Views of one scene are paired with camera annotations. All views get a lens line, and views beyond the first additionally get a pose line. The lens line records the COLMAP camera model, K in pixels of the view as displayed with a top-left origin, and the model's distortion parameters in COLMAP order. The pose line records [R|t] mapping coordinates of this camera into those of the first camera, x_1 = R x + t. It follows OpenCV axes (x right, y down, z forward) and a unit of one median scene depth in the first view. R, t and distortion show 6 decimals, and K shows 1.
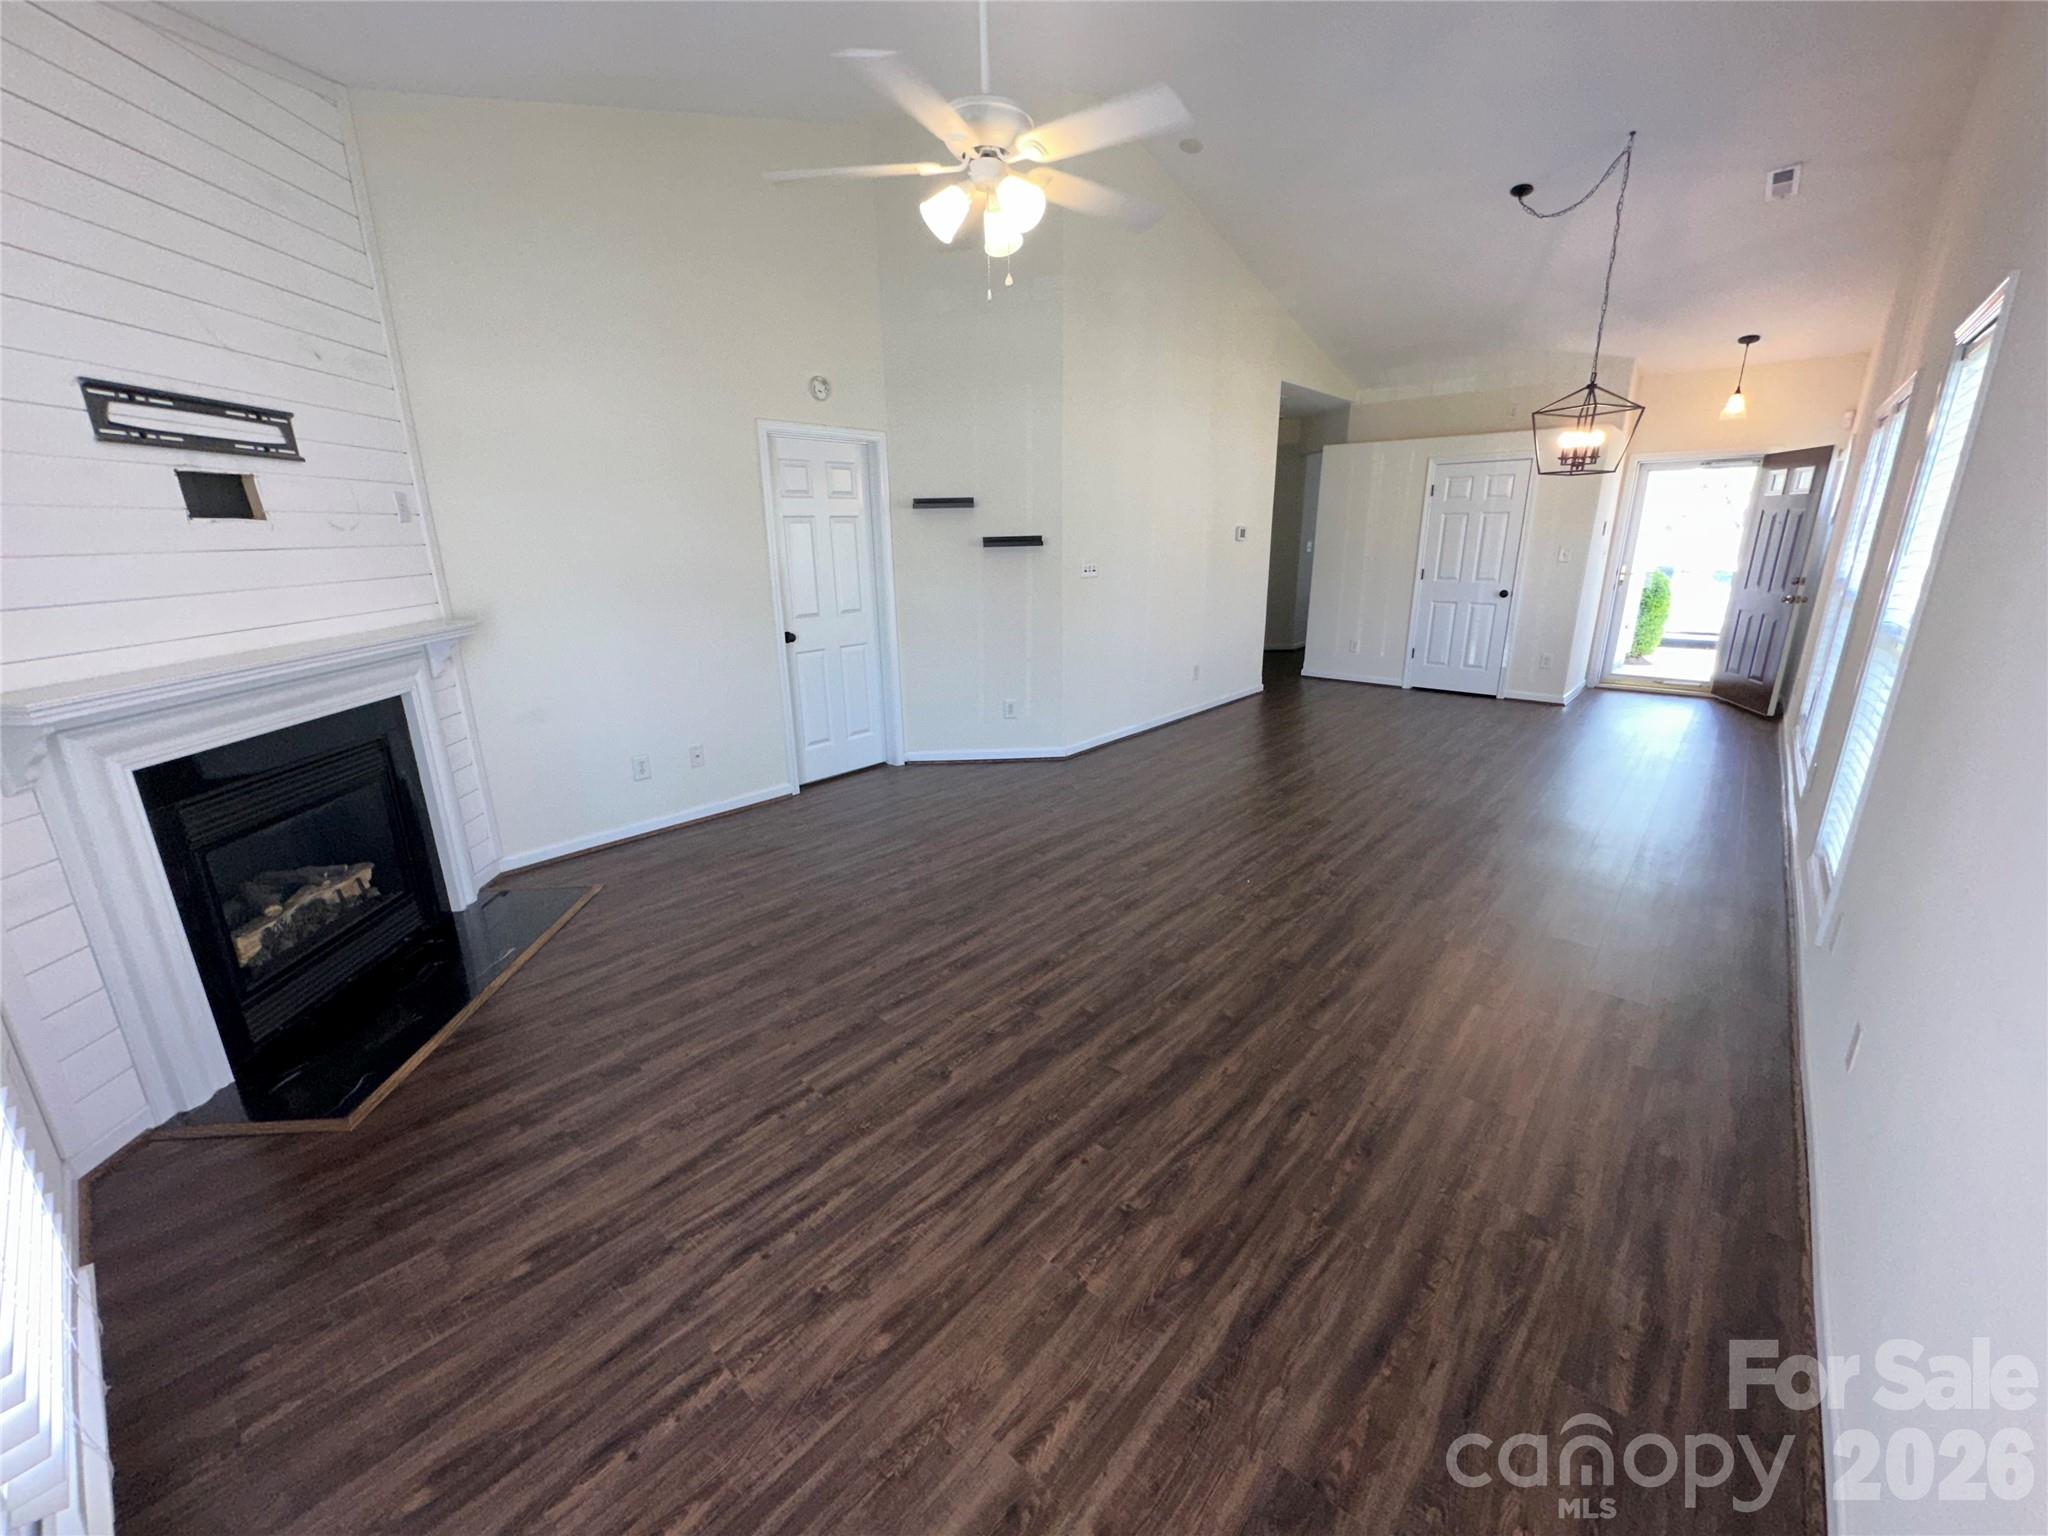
lens RADIAL K [[818.9, 0, 1019.5], [0, 818.9, 769.1], [0, 0, 1]] dist [-0.002386, -0.000084]
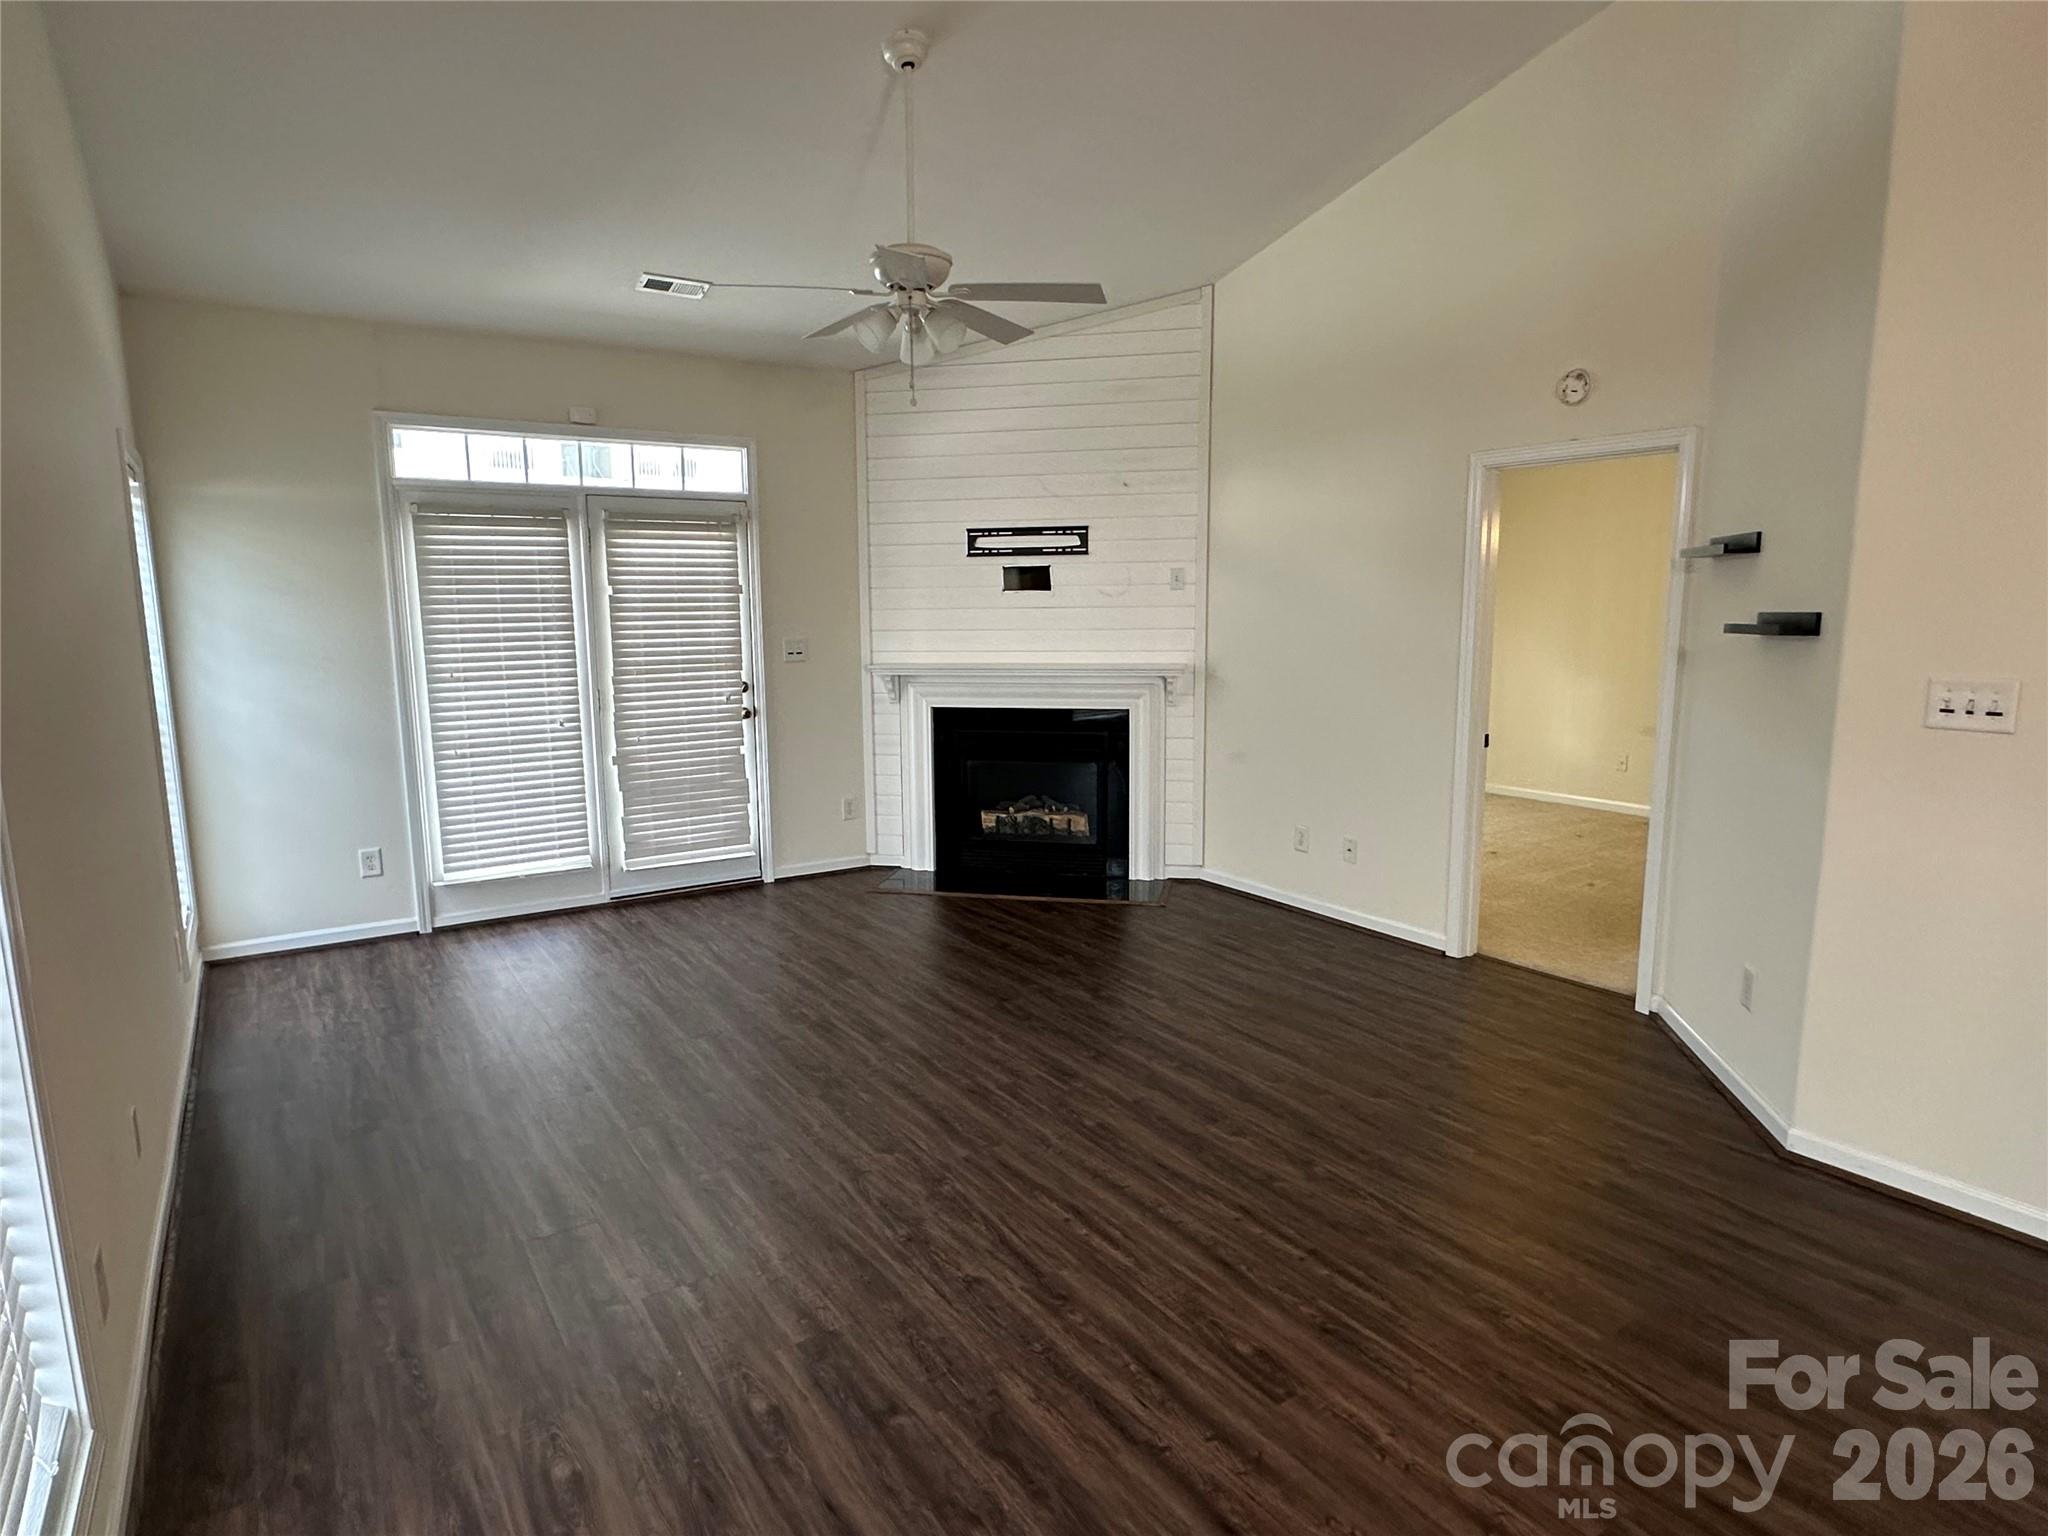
lens RADIAL K [[1151.3, 0, 1016.3], [0, 1151.3, 774.1], [0, 0, 1]] dist [-0.000193, -0.000444]
pose [[-0.266406, 0.160239, -0.950448, 1.387612], [-0.257161, 0.938523, 0.230309, -0.462842], [0.928922, 0.305774, -0.208821, 1.493513]]
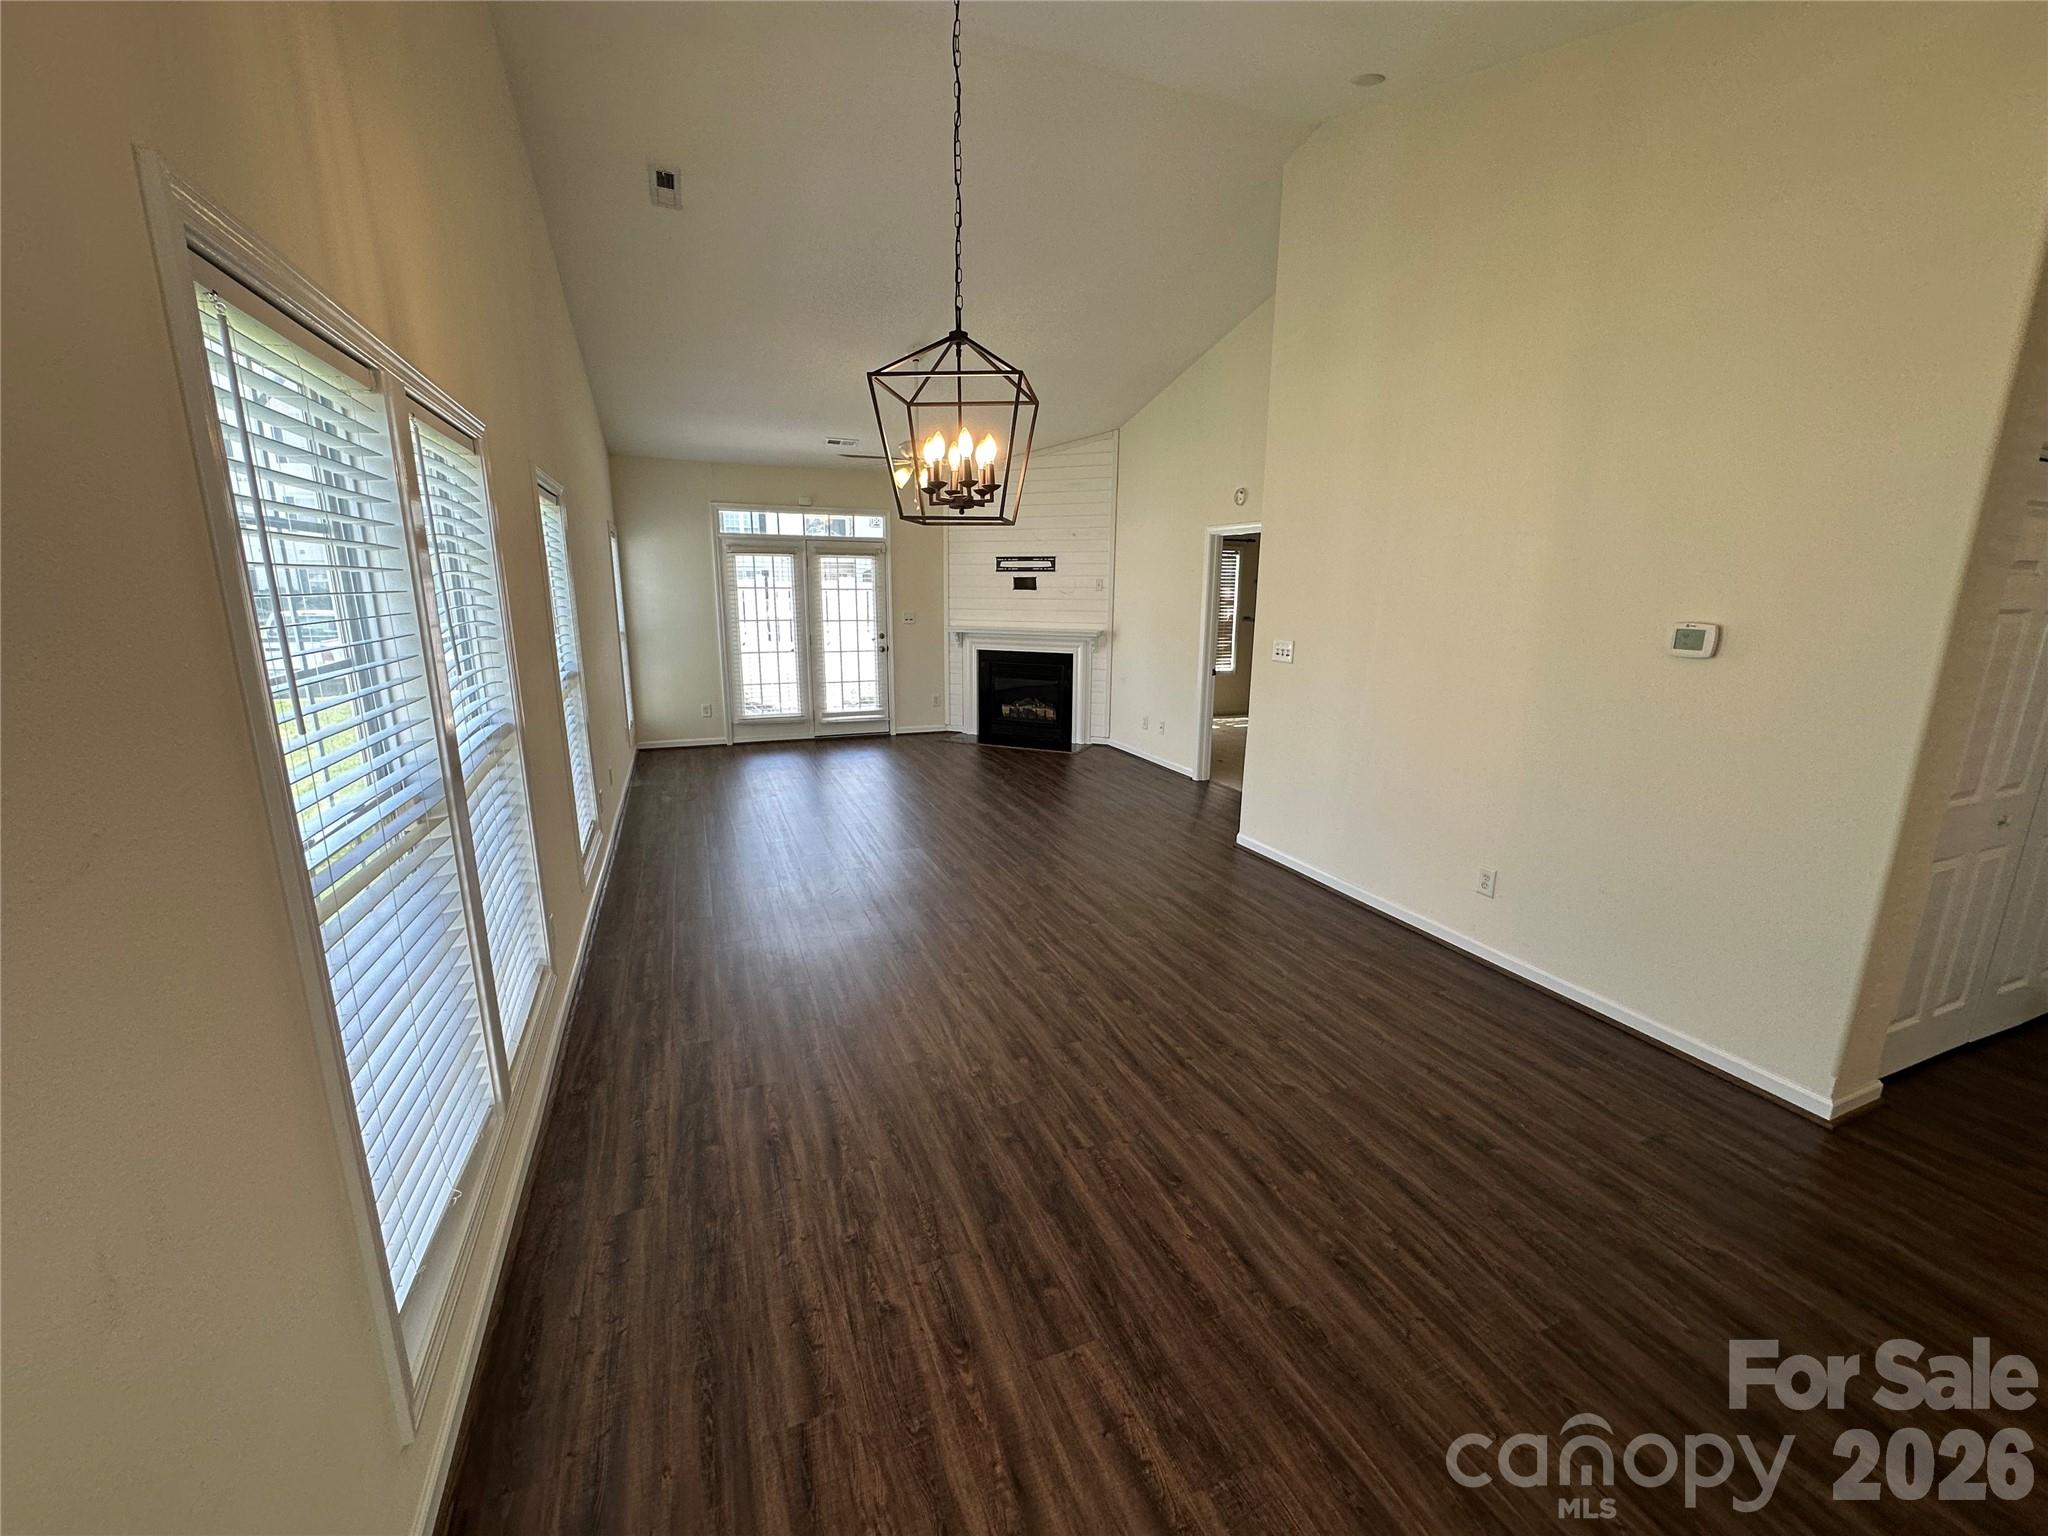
lens RADIAL K [[818.9, 0, 1021.3], [0, 818.9, 763.2], [0, 0, 1]] dist [-0.002386, -0.000084]
pose [[-0.448071, 0.199870, -0.871369, 2.024917], [-0.250824, 0.907435, 0.337120, -0.738516], [0.858091, 0.369614, -0.356463, 2.285587]]
